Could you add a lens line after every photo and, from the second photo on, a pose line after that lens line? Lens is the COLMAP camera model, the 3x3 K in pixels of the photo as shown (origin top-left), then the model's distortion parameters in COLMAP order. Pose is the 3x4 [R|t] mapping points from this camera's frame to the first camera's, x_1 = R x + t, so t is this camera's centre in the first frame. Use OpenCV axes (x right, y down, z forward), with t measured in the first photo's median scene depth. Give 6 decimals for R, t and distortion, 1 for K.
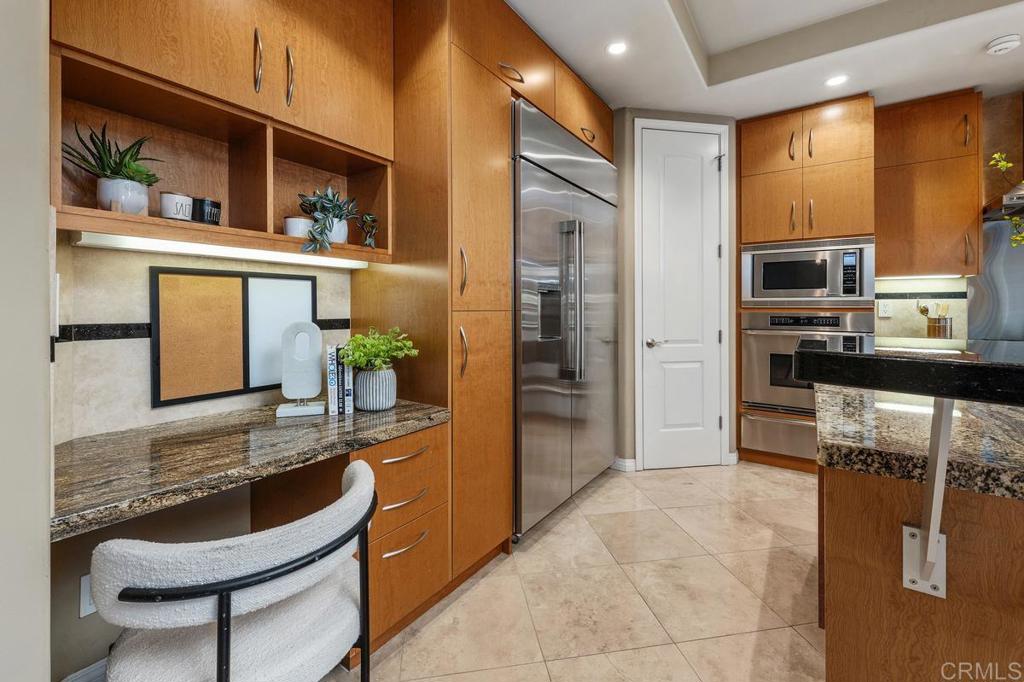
lens RADIAL K [[423.3, 0, 515.7], [0, 423.3, 306.8], [0, 0, 1]] dist [0.000577, -0.000040]
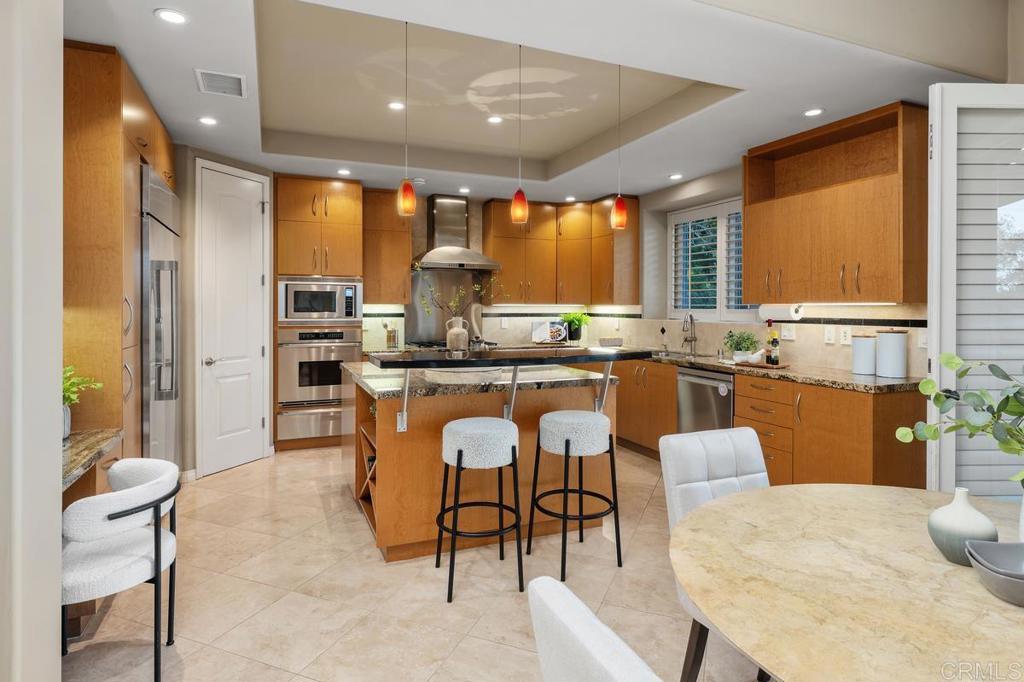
lens RADIAL K [[557.3, 0, 500.1], [0, 557.3, 307.7], [0, 0, 1]] dist [0.003336, 0.000285]
pose [[0.541446, -0.004017, 0.840726, -0.519064], [-0.002234, 0.999978, 0.006216, -0.069742], [-0.840732, -0.005244, 0.541425, -0.454307]]
